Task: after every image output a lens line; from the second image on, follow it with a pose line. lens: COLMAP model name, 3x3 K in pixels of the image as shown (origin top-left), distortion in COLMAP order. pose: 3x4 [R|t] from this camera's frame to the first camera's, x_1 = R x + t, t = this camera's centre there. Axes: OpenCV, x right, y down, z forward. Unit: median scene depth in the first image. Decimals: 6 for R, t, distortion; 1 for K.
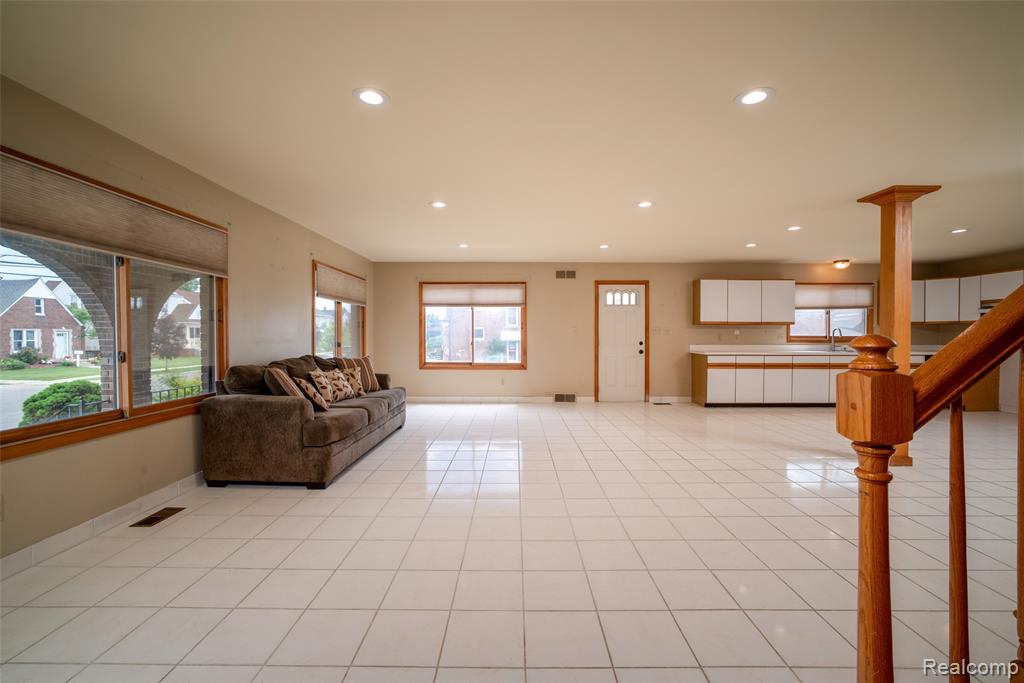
lens RADIAL K [[437.1, 0, 507.2], [0, 437.1, 336.1], [0, 0, 1]] dist [-0.008634, 0.000198]
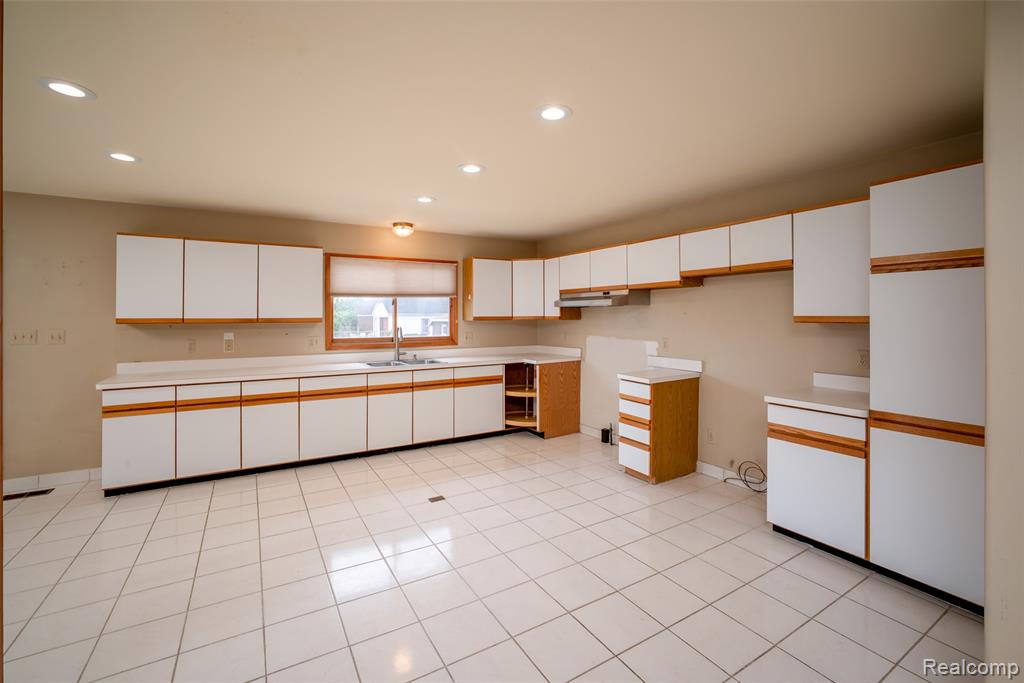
lens RADIAL K [[450.7, 0, 519.3], [0, 450.7, 308.0], [0, 0, 1]] dist [-0.002478, 0.000350]
pose [[0.851544, 0.005140, 0.524257, 0.544379], [0.004082, 0.999857, -0.016434, -0.033578], [-0.524267, 0.016134, 0.851401, 0.319479]]
